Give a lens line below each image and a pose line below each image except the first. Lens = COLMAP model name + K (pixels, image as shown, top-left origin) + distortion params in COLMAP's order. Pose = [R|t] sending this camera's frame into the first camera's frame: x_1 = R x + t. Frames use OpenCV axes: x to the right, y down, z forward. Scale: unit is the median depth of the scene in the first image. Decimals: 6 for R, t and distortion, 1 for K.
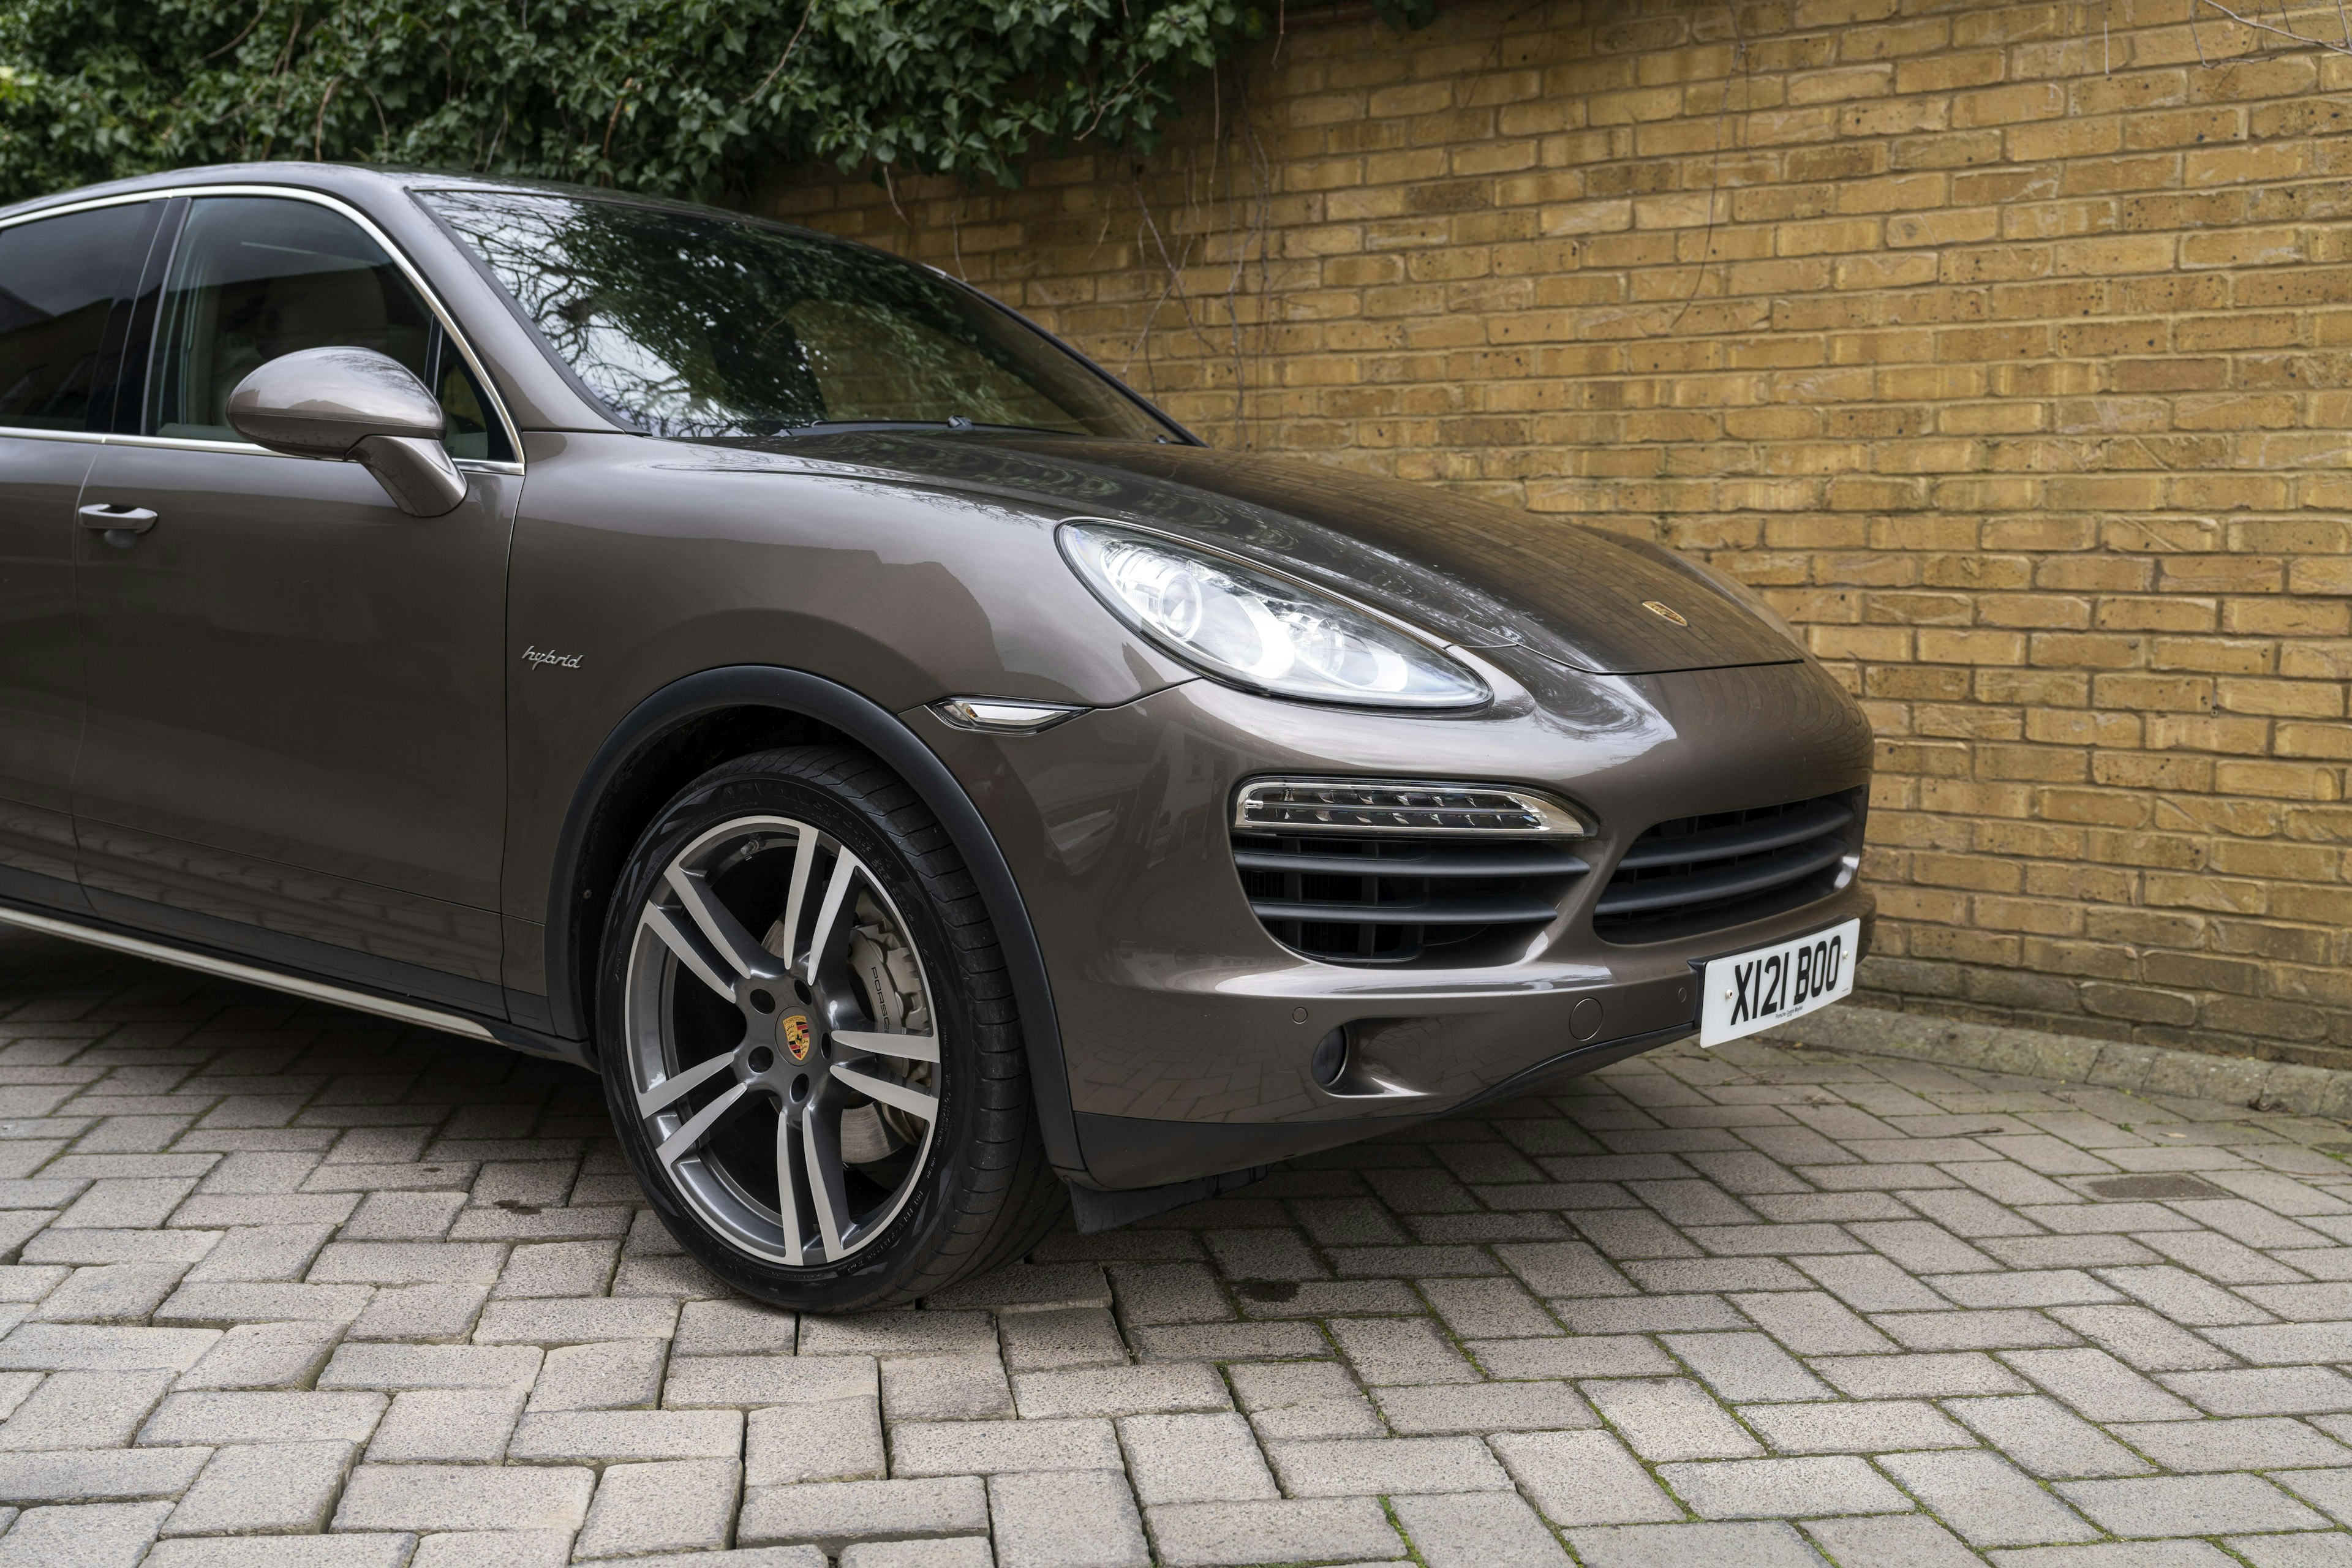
lens RADIAL K [[2307.6, 0, 1183.8], [0, 2307.6, 784.2], [0, 0, 1]] dist [0.005805, 0.000000]
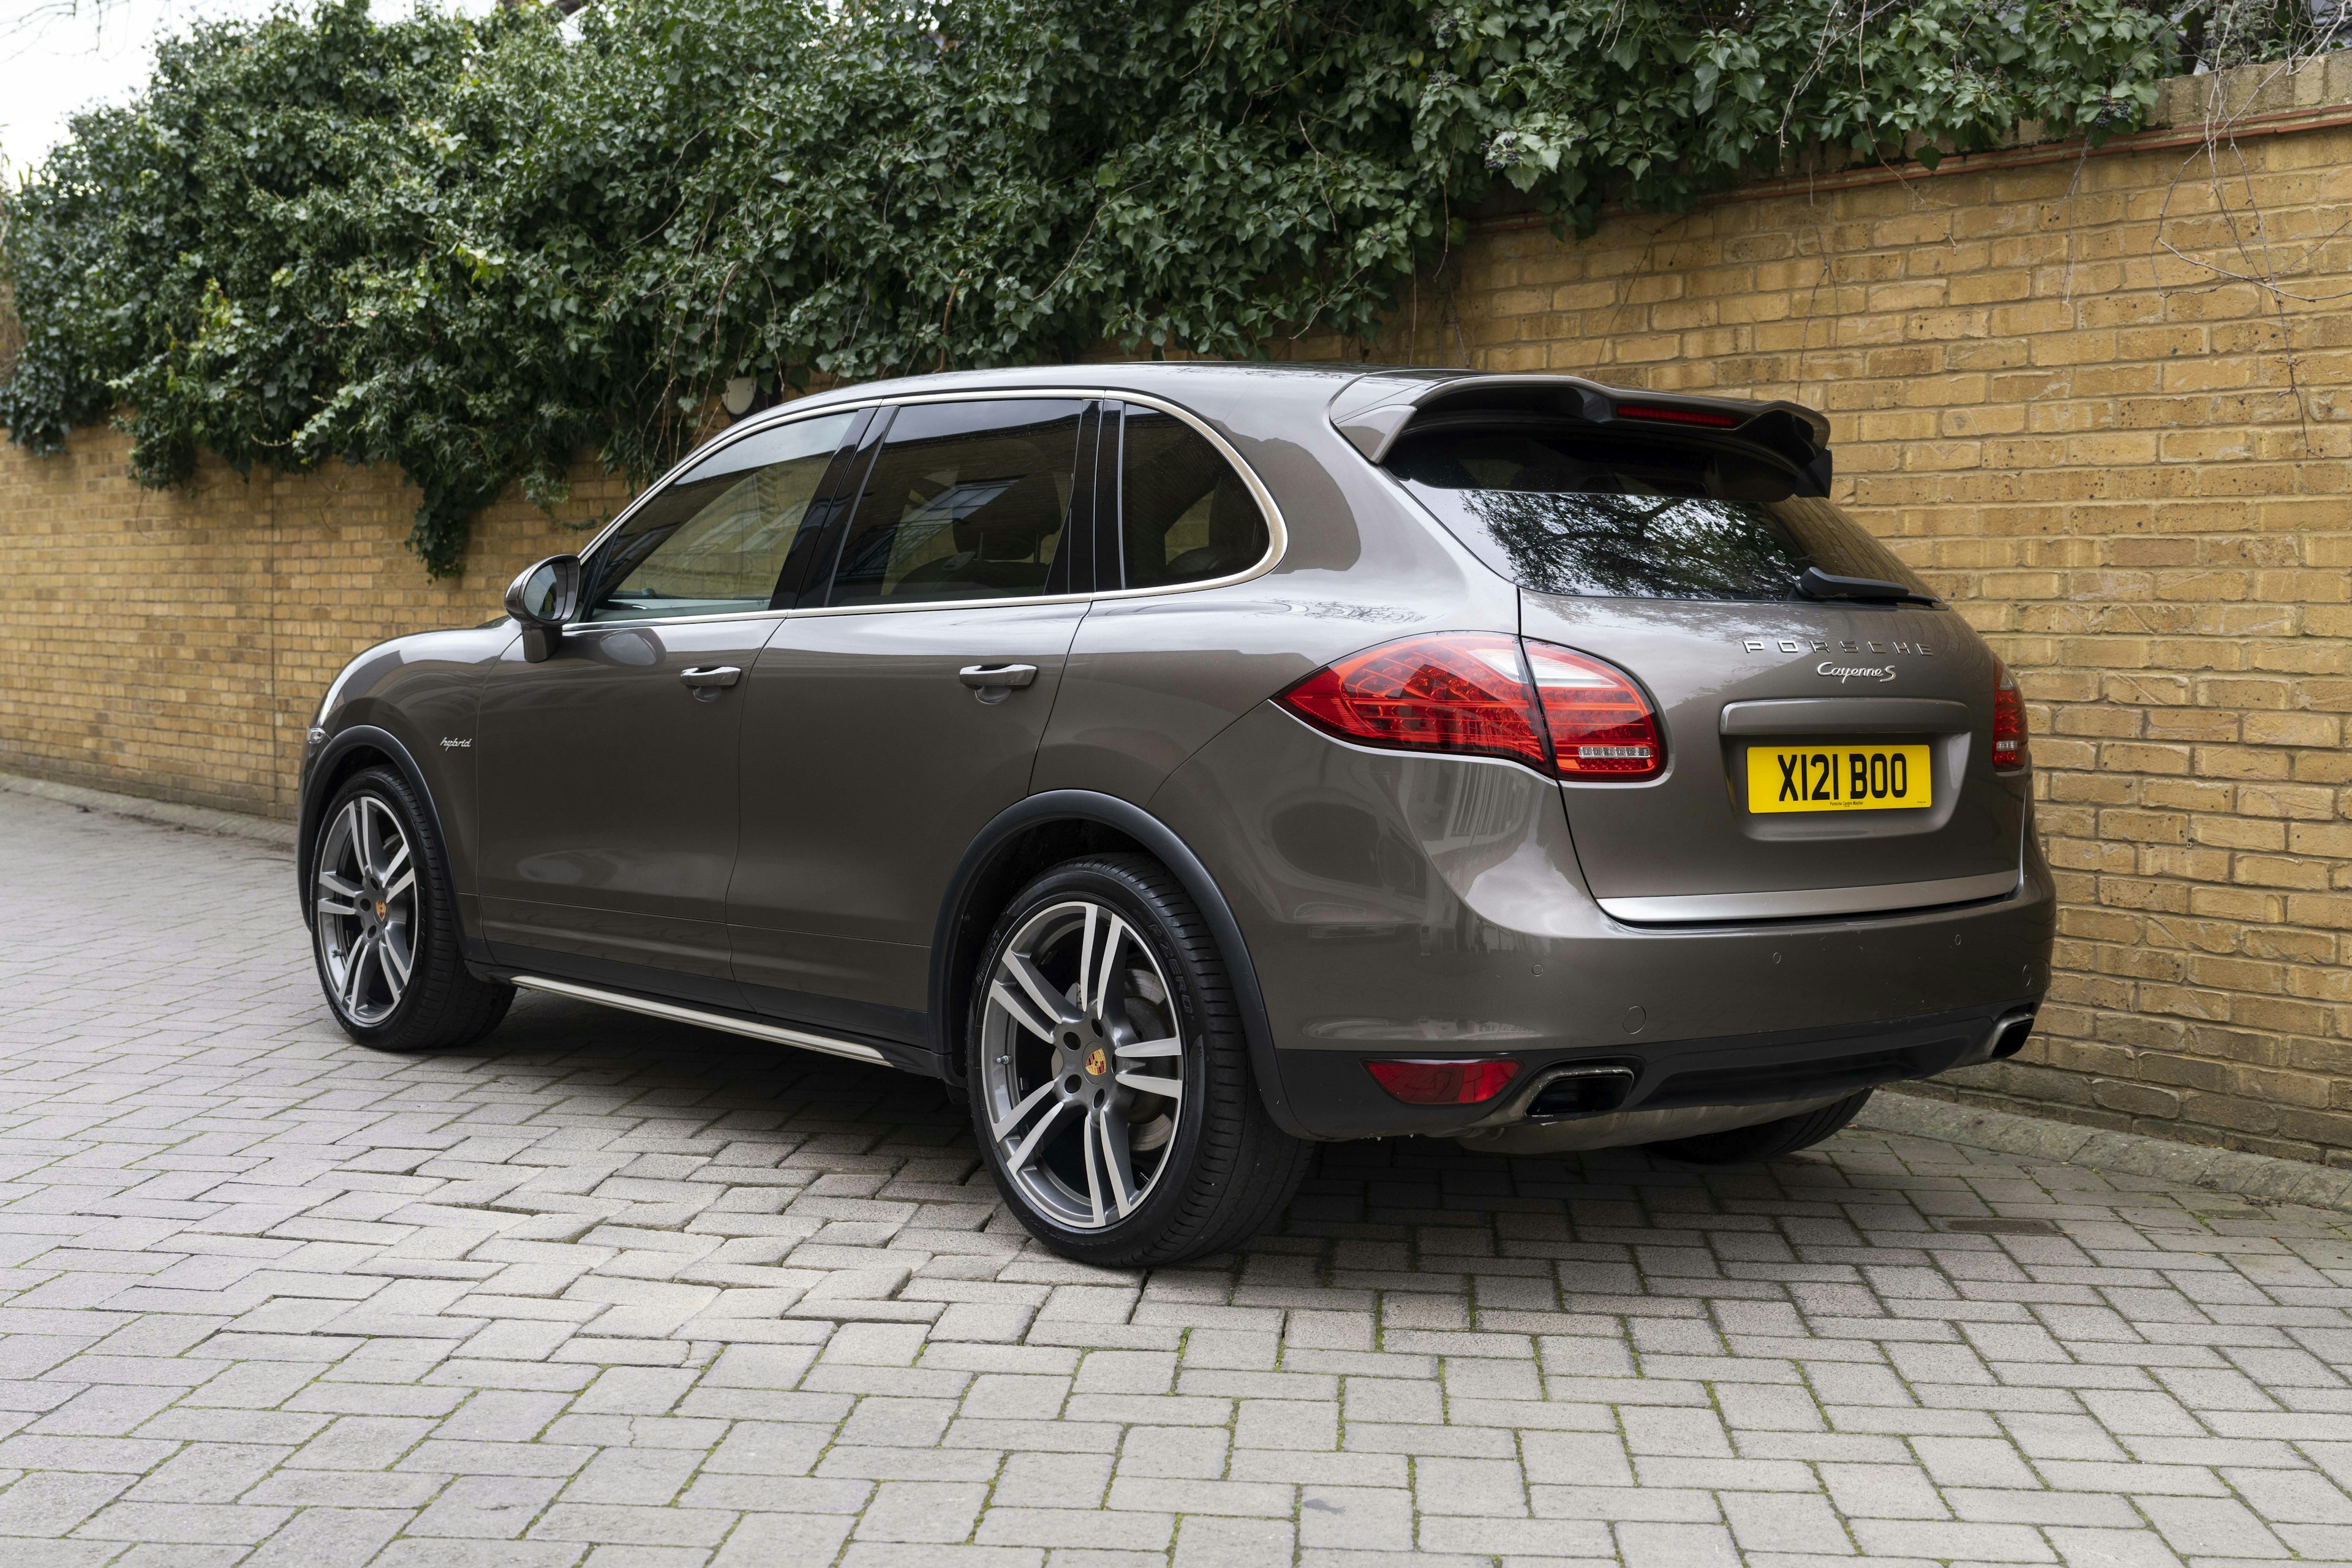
lens RADIAL K [[2845.5, 0, 1211.5], [0, 2845.5, 788.2], [0, 0, 1]] dist [0.013974, 0.000000]
pose [[0.973758, 0.017772, -0.226891, 0.283690], [-0.027451, 0.998839, -0.039575, 0.010099], [0.225924, 0.044765, 0.973116, -0.474773]]
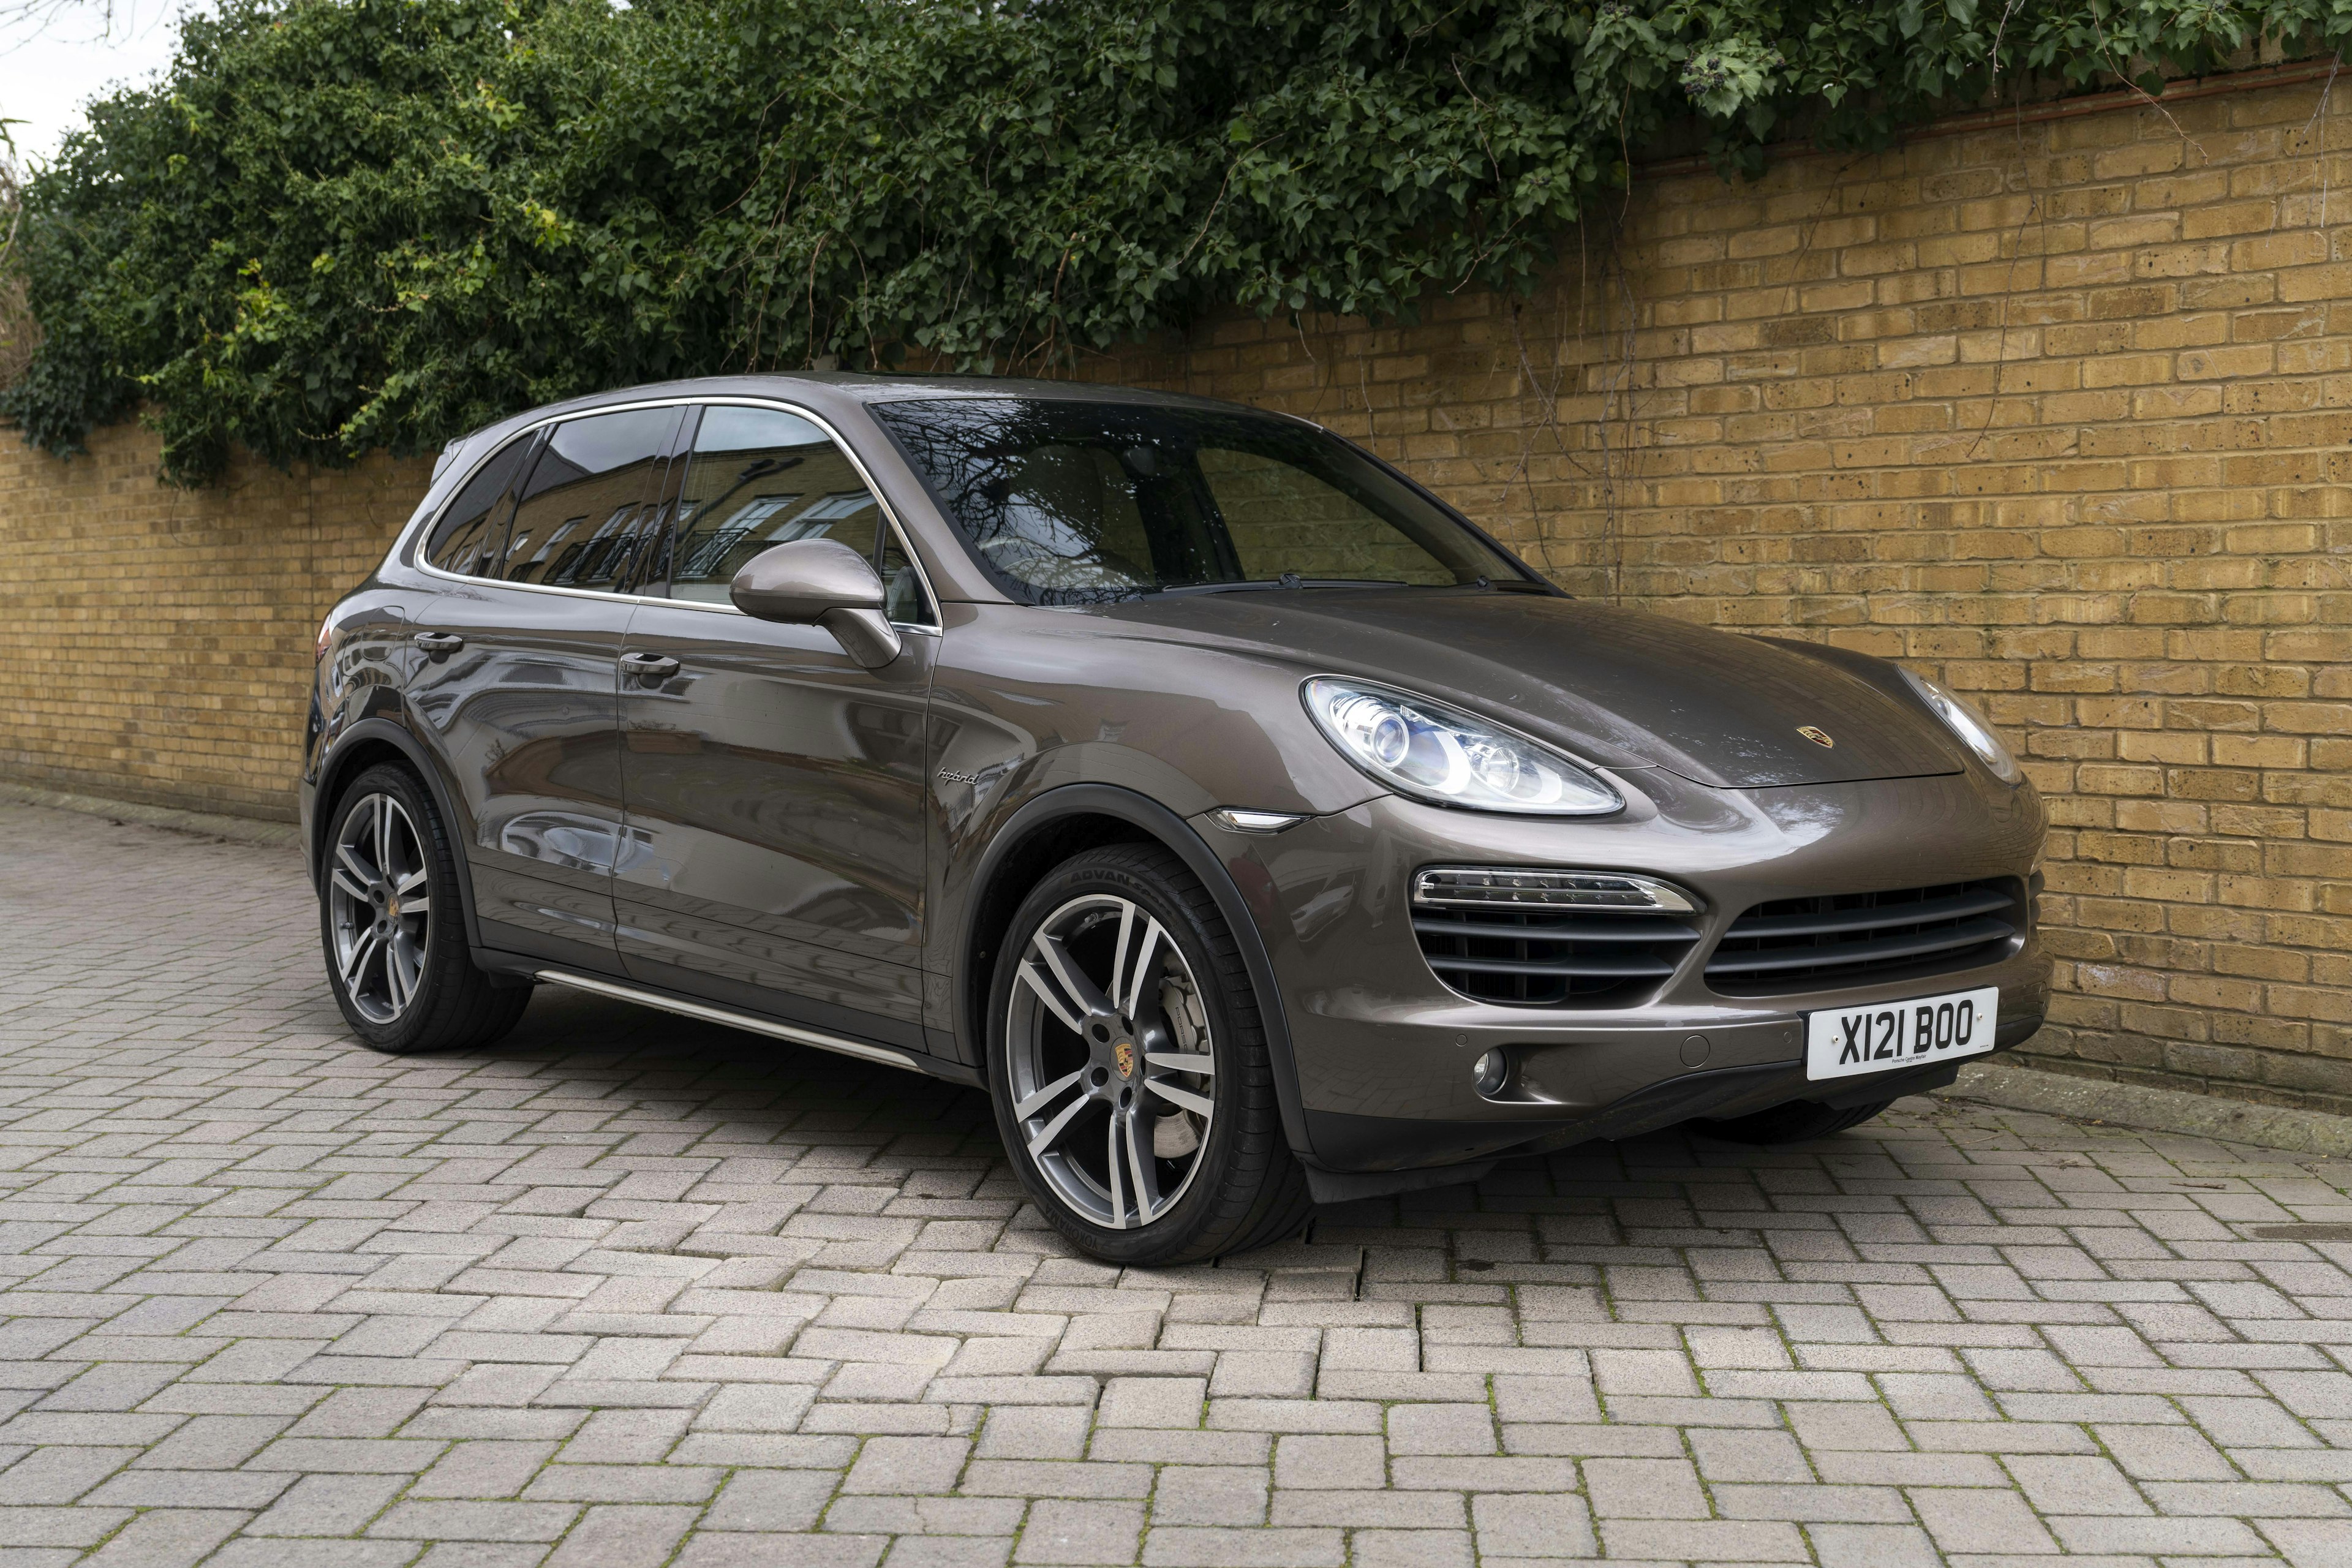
lens RADIAL K [[2845.5, 0, 1223.4], [0, 2845.5, 803.1], [0, 0, 1]] dist [0.013974, 0.000000]
pose [[0.976248, -0.001692, -0.216648, 0.162893], [-0.004755, 0.999561, -0.029232, 0.005555], [0.216603, 0.029568, 0.975812, -0.399667]]
